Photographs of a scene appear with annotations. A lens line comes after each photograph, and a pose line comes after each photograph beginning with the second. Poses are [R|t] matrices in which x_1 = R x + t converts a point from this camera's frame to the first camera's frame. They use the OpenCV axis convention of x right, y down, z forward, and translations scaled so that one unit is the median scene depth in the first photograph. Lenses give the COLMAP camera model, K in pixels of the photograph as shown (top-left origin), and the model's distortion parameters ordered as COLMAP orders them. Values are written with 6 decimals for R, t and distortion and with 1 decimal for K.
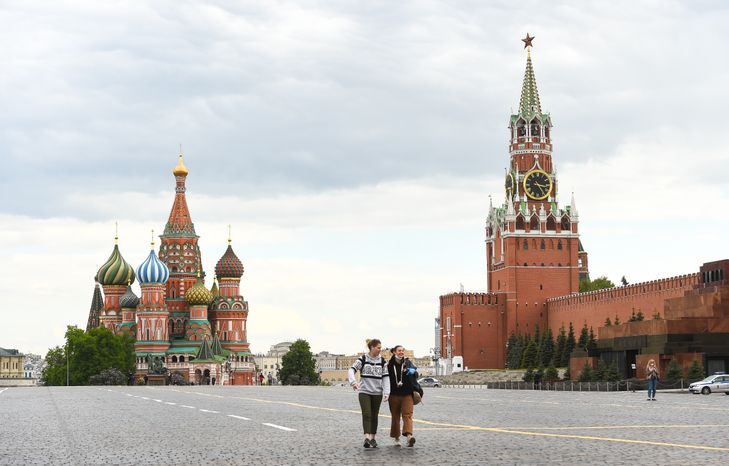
lens RADIAL K [[1544.7, 0, 364.4], [0, 1544.7, 233.6], [0, 0, 1]] dist [0.070845, 0.000000]
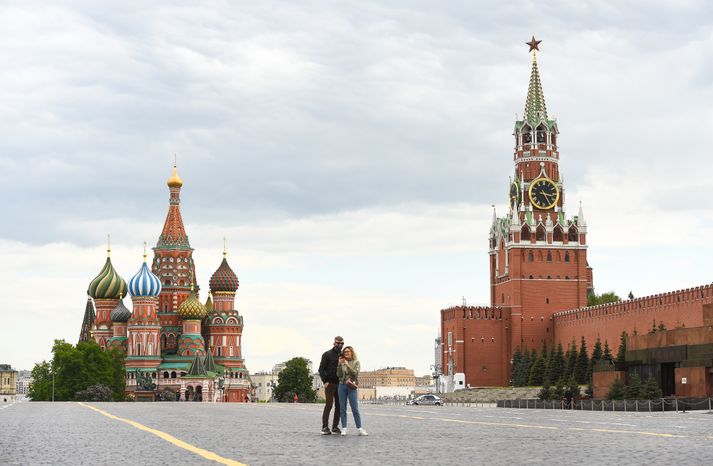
lens RADIAL K [[1471.0, 0, 356.2], [0, 1471.0, 232.7], [0, 0, 1]] dist [0.022830, 0.000000]
pose [[0.999958, 0.004425, -0.008046, 0.003103], [-0.004567, 0.999833, -0.017699, 0.007713], [0.007966, 0.017735, 0.999811, 0.077427]]
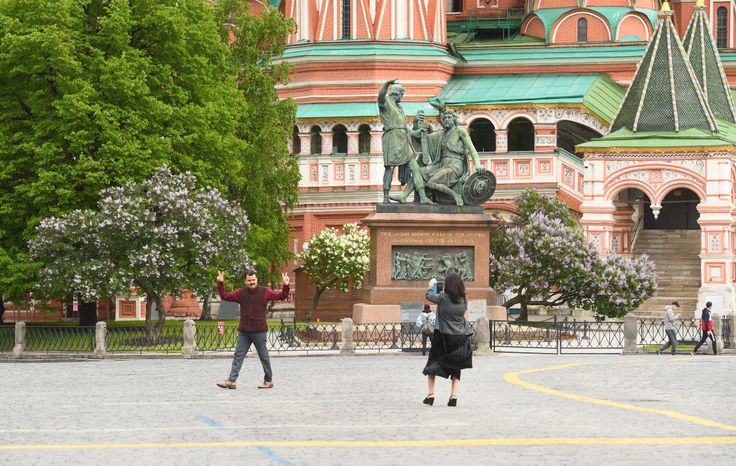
lens RADIAL K [[2838.7, 0, 367.9], [0, 2838.7, 233.0], [0, 0, 1]] dist [0.829936, 0.000000]
pose [[0.996323, 0.008704, -0.085229, -0.104773], [-0.000519, 0.995420, 0.095594, 0.058036], [0.085671, -0.095198, 0.991765, 0.631645]]
